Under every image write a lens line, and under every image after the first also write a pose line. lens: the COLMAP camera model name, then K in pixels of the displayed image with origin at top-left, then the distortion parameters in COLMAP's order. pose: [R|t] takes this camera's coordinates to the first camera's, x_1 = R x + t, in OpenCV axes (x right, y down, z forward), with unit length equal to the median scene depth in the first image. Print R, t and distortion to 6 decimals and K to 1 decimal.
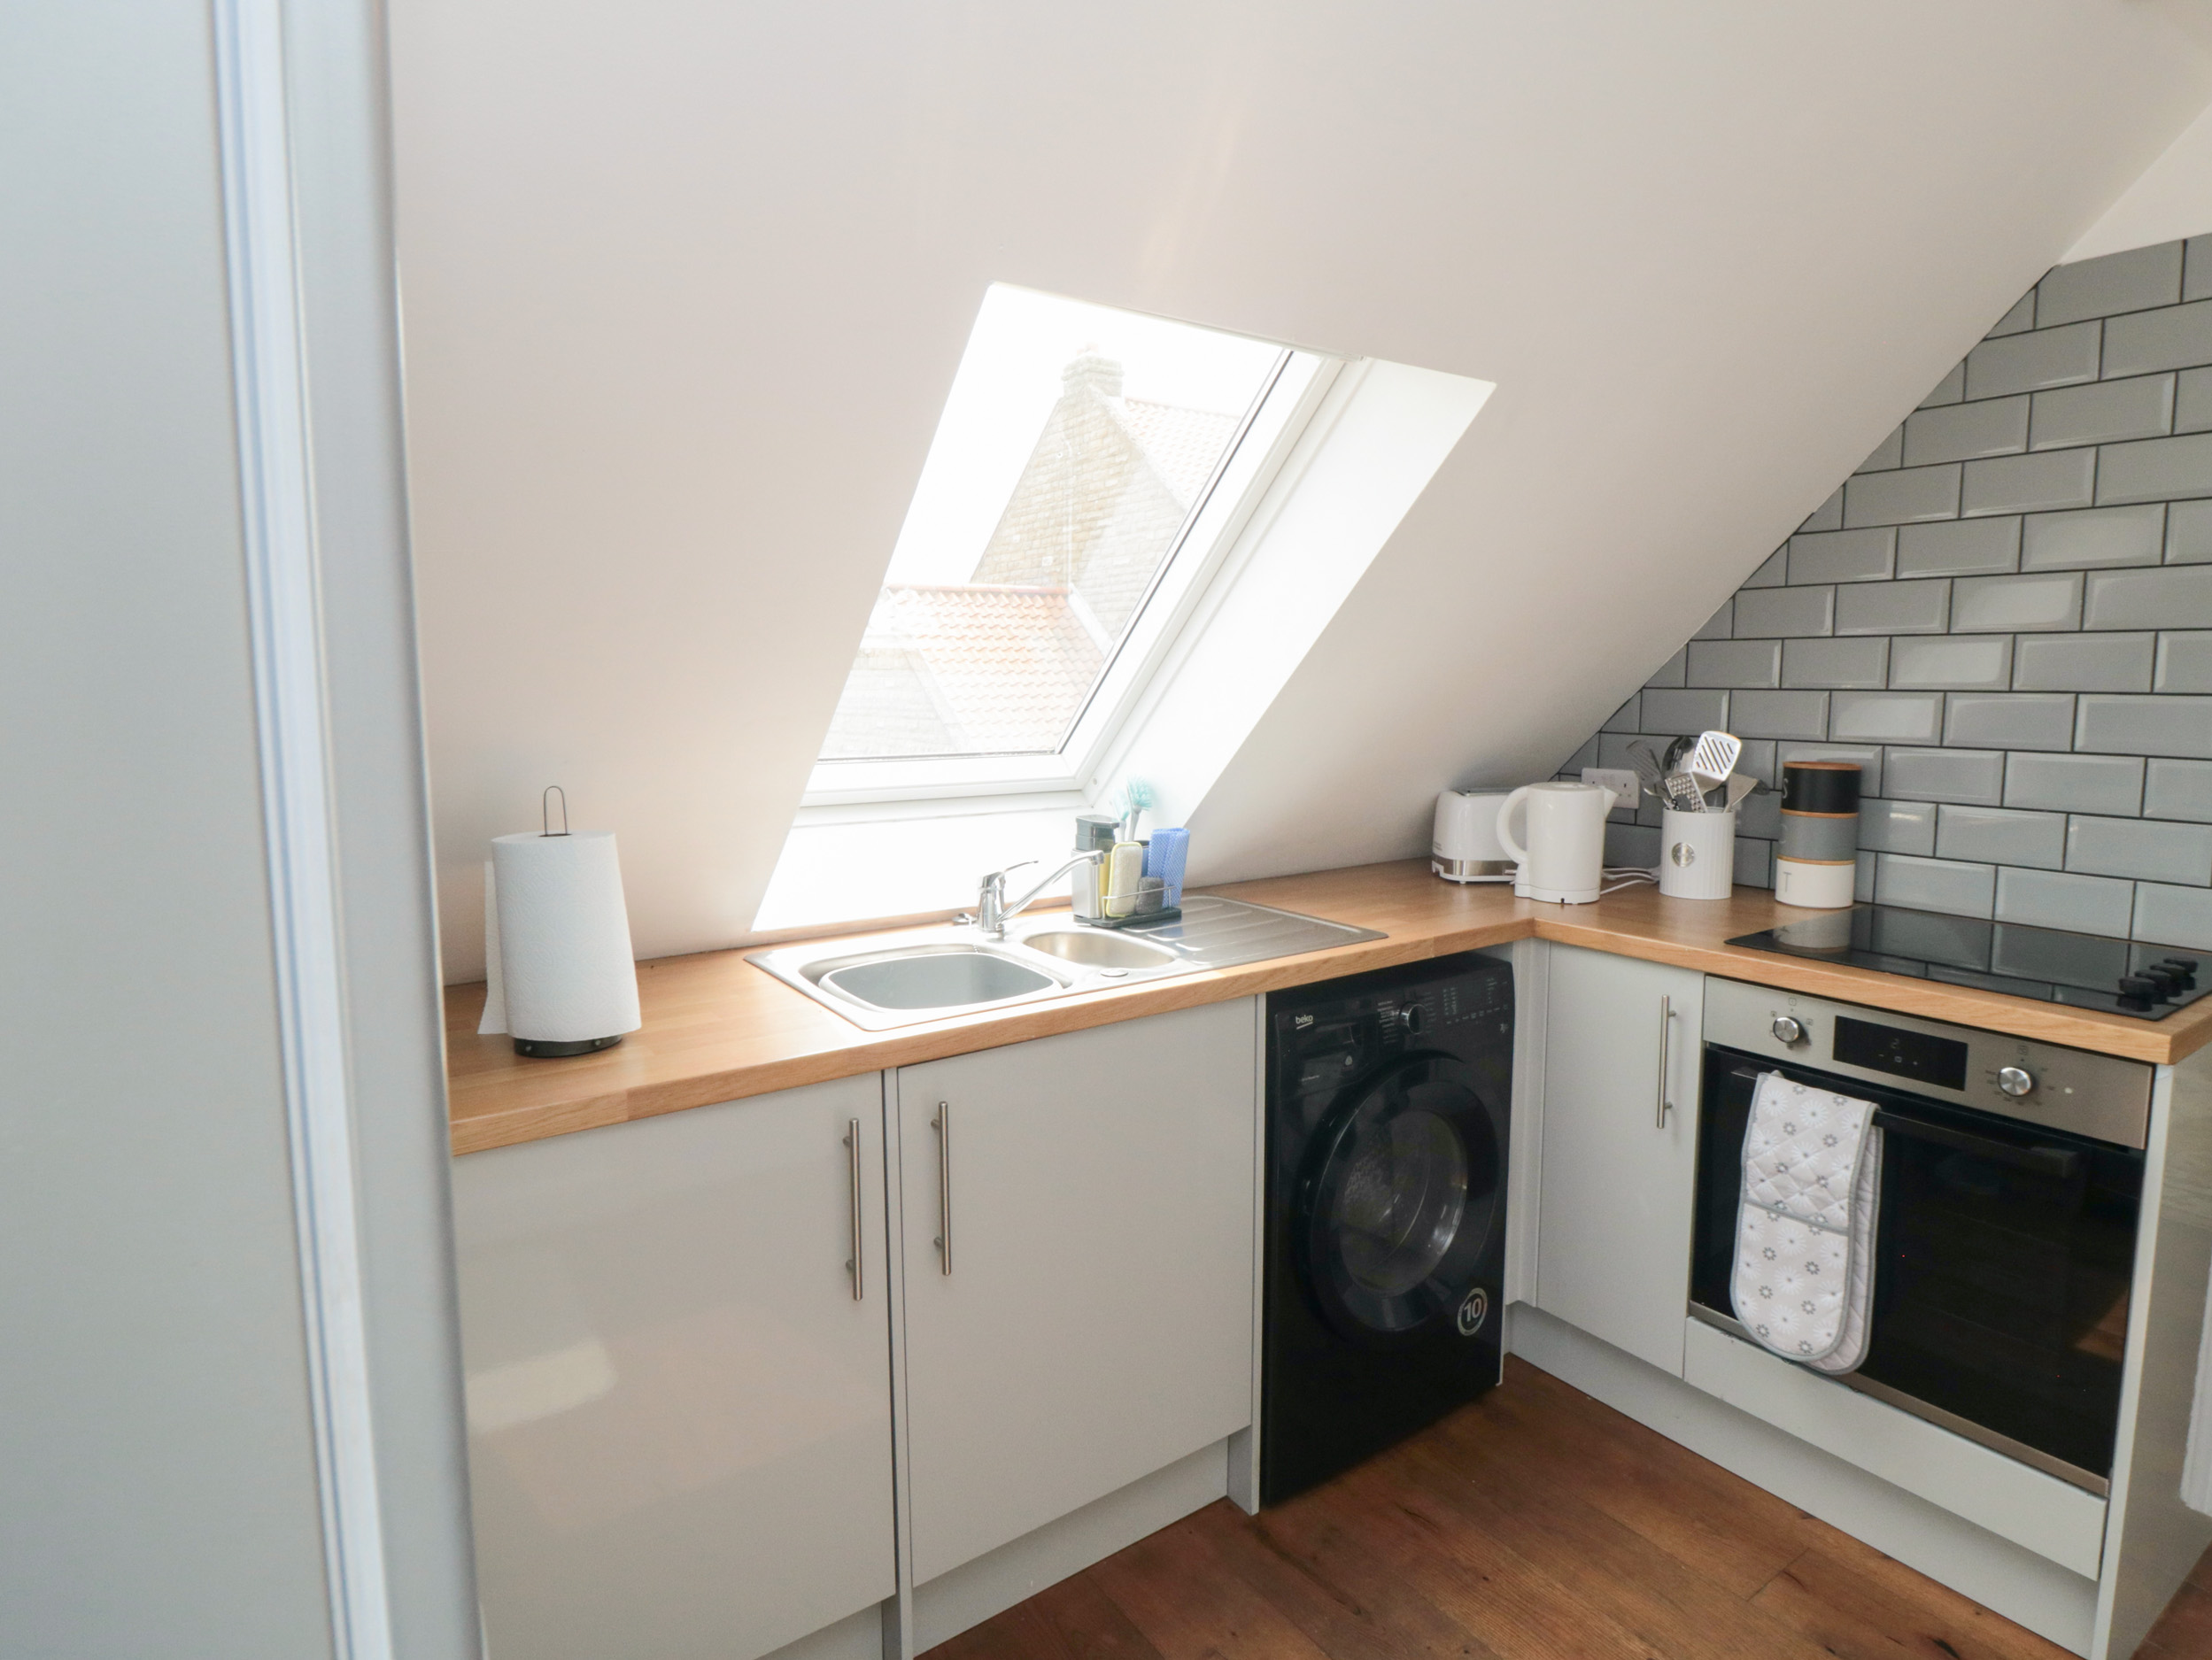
lens RADIAL K [[1205.8, 0, 1106.0], [0, 1205.8, 830.0], [0, 0, 1]] dist [0.001554, 0.000110]
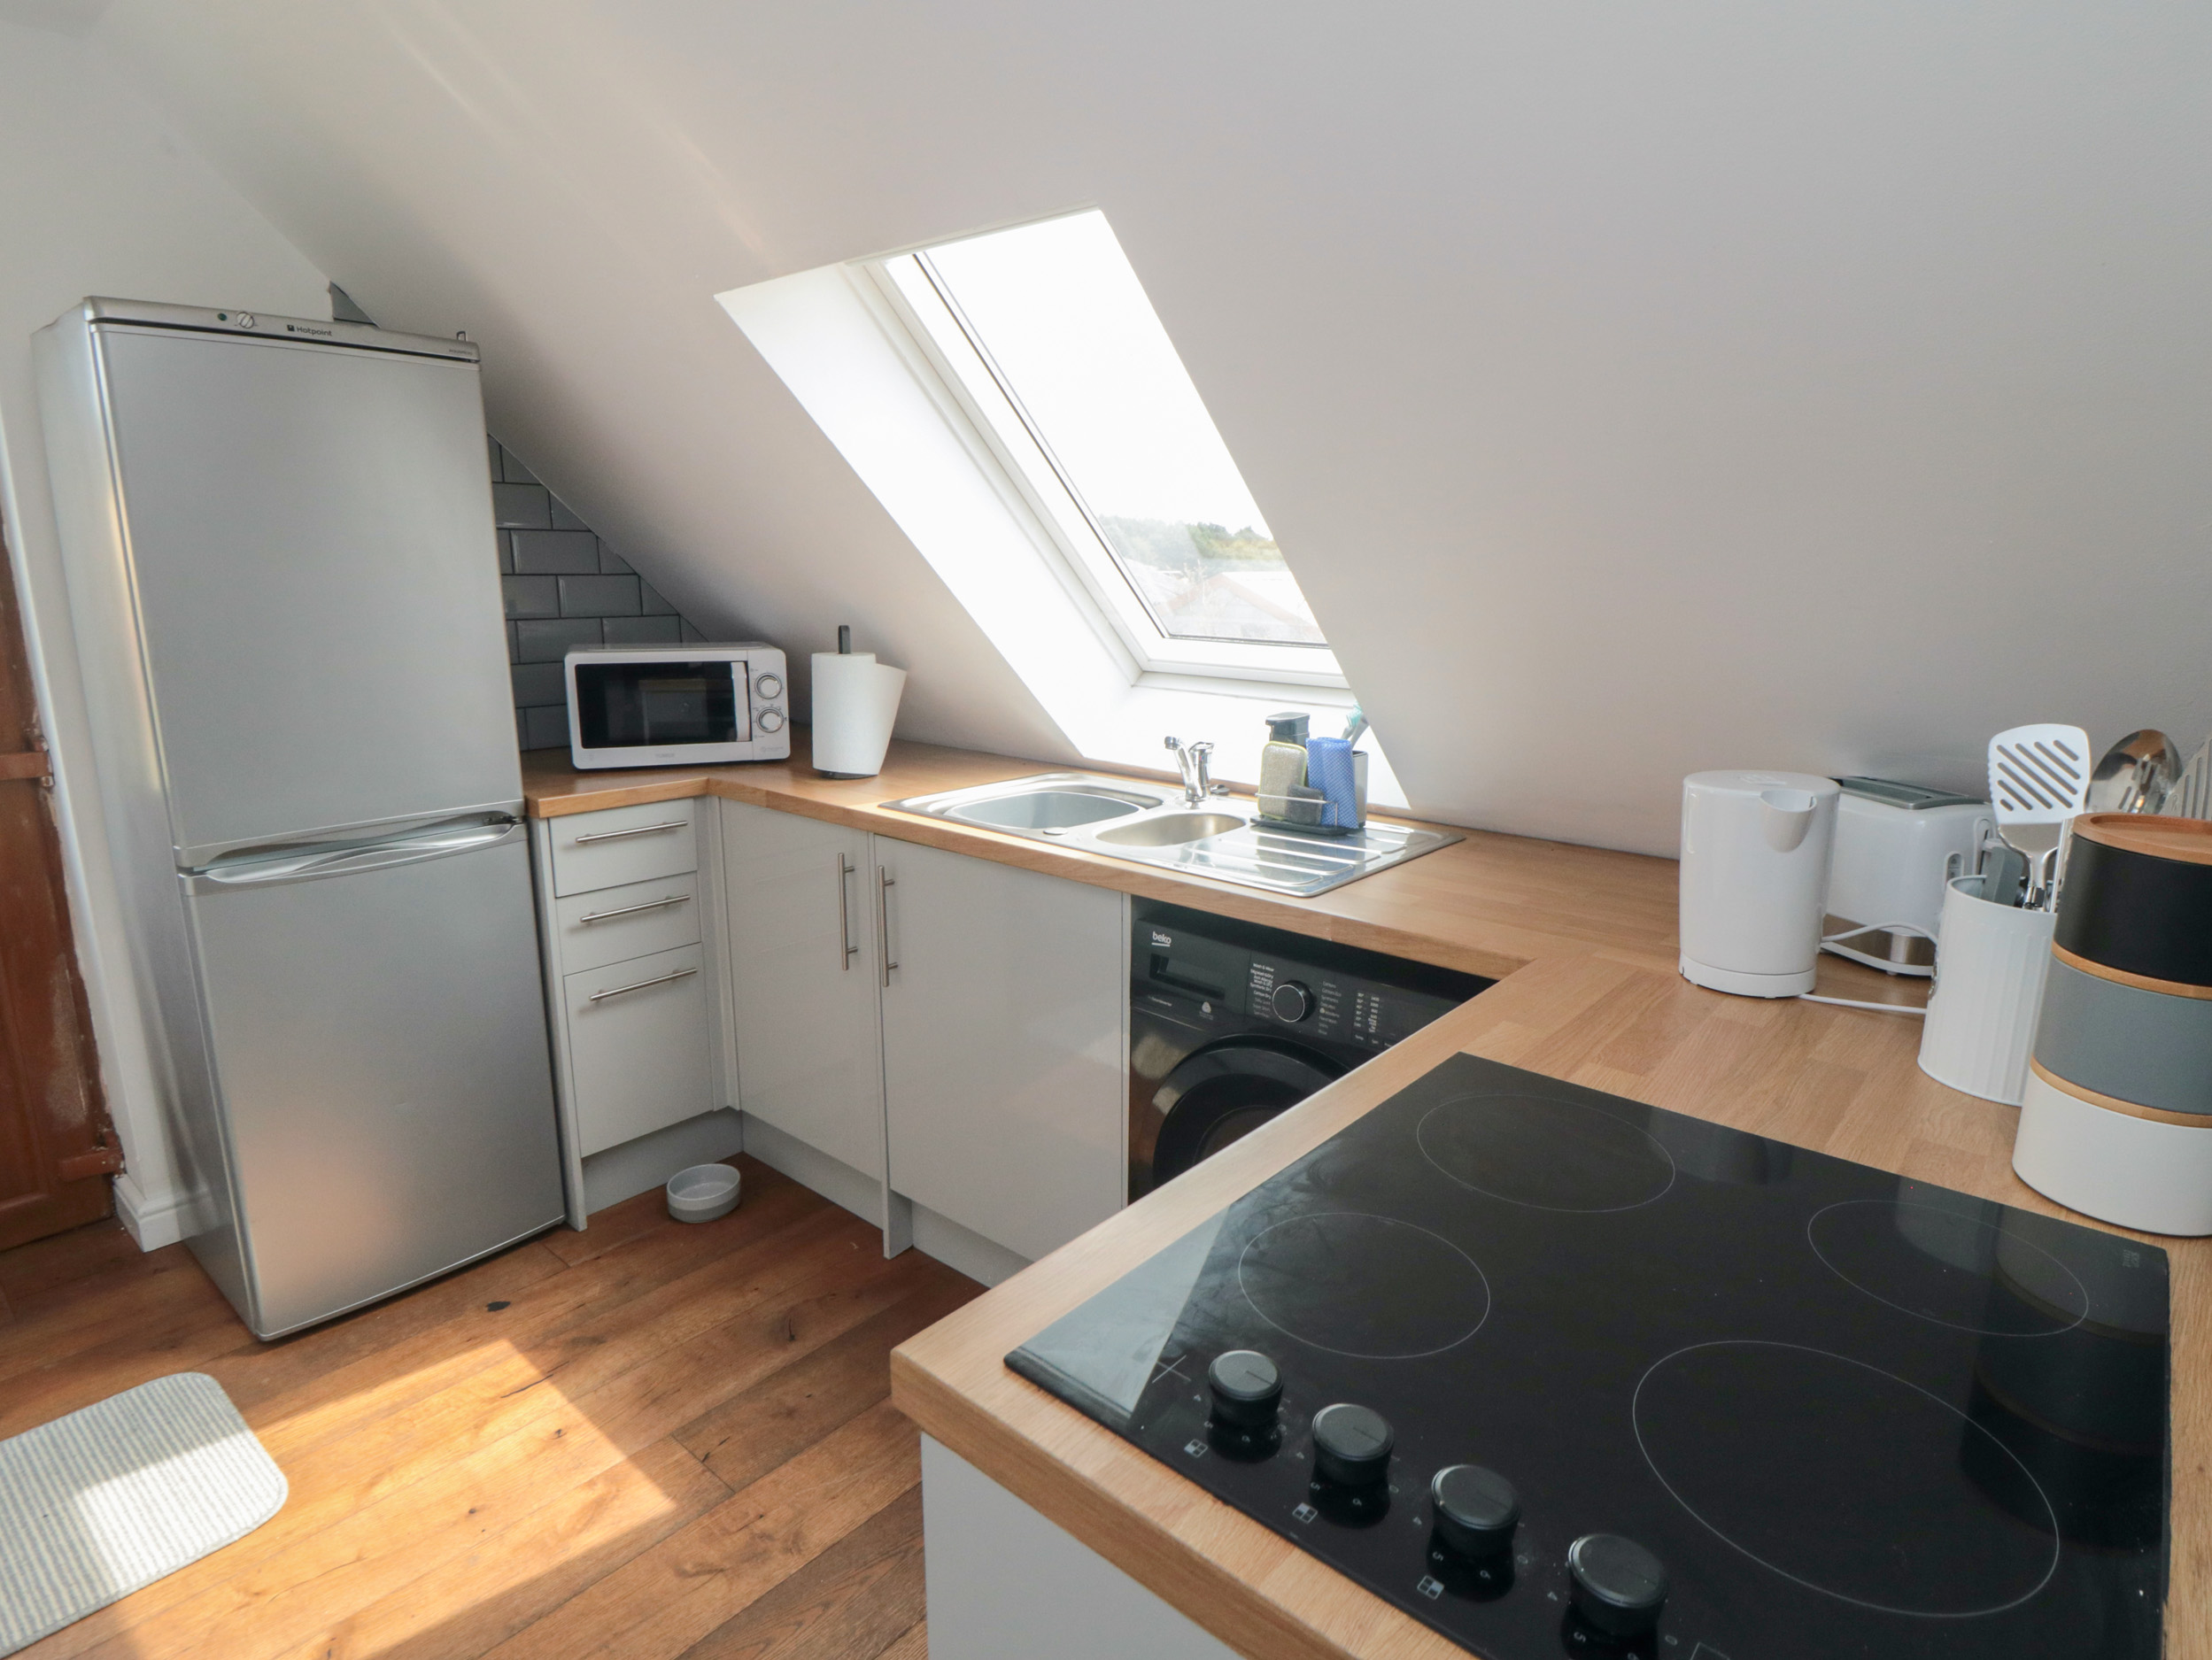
lens RADIAL K [[1242.8, 0, 1106.0], [0, 1242.8, 830.0], [0, 0, 1]] dist [0.000938, 0.000105]
pose [[0.249928, 0.220584, -0.942804, 1.014884], [-0.128296, 0.972664, 0.193560, -0.102632], [0.959727, 0.072582, 0.271395, 0.672014]]
